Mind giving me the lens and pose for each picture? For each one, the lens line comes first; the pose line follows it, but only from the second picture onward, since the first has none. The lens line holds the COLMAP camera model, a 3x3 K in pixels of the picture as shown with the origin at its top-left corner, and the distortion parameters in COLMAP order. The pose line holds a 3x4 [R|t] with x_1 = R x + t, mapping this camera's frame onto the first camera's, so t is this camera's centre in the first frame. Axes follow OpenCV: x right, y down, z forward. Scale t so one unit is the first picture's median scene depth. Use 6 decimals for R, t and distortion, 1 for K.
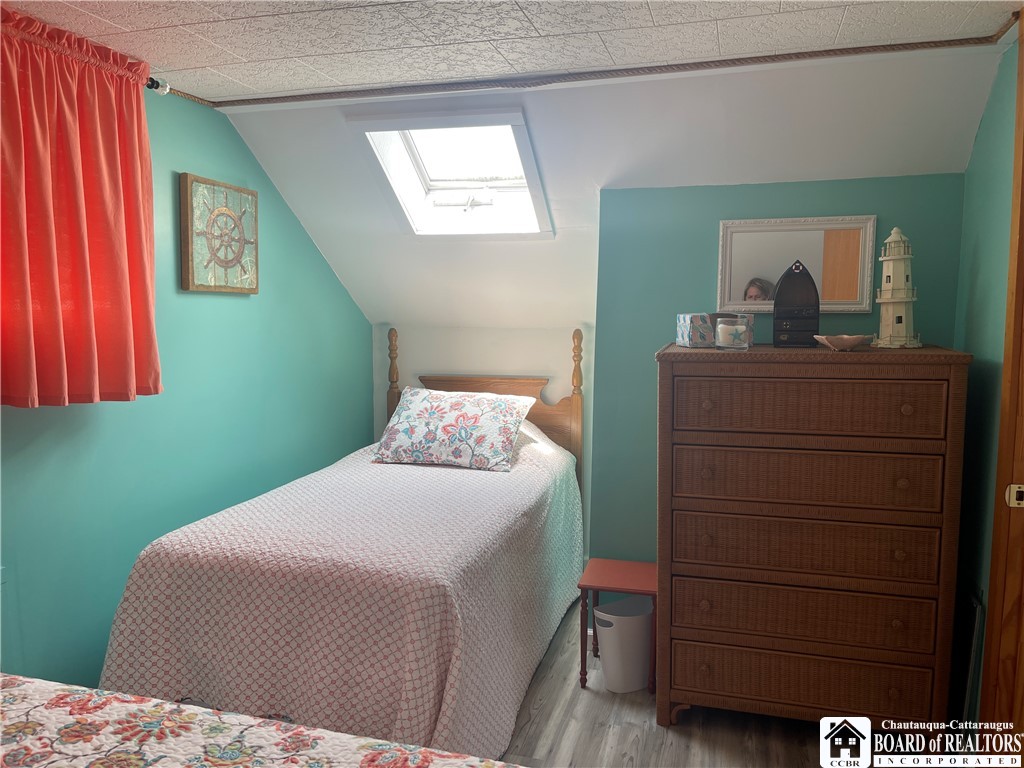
lens RADIAL K [[772.1, 0, 531.2], [0, 772.1, 391.0], [0, 0, 1]] dist [0.065373, -0.082010]
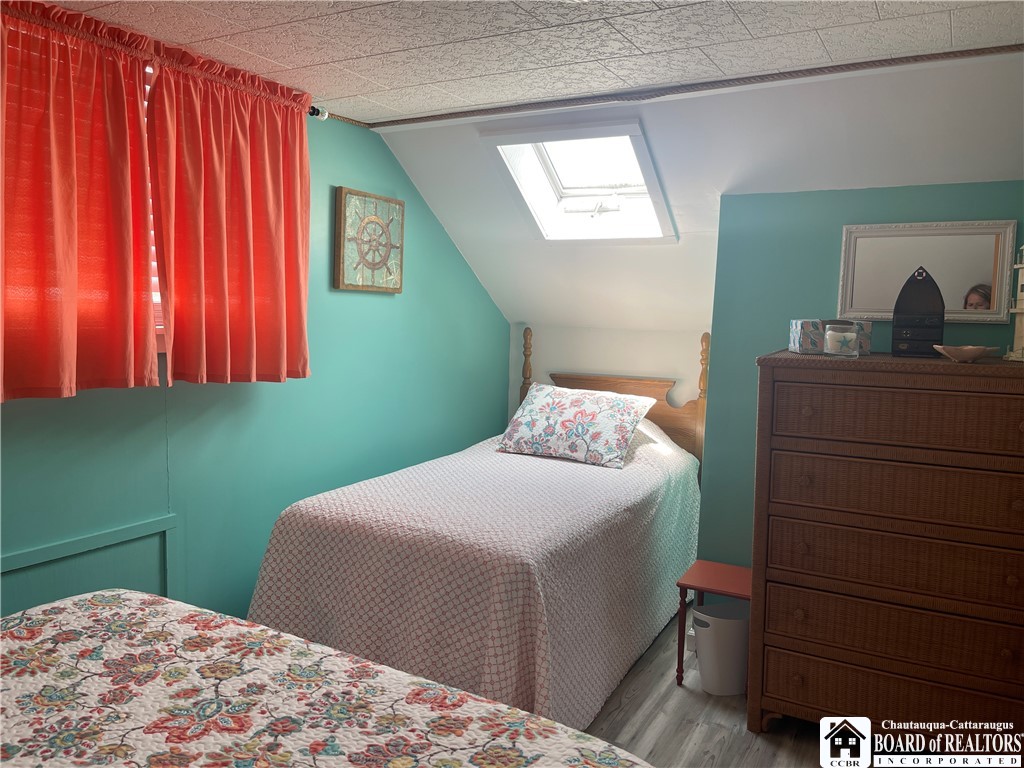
lens RADIAL K [[772.1, 0, 521.0], [0, 772.1, 381.2], [0, 0, 1]] dist [0.065373, -0.082010]
pose [[0.973612, 0.042364, -0.224242, 0.091477], [-0.045721, 0.998906, -0.009796, 0.005786], [0.223581, 0.019790, 0.974484, -0.051543]]
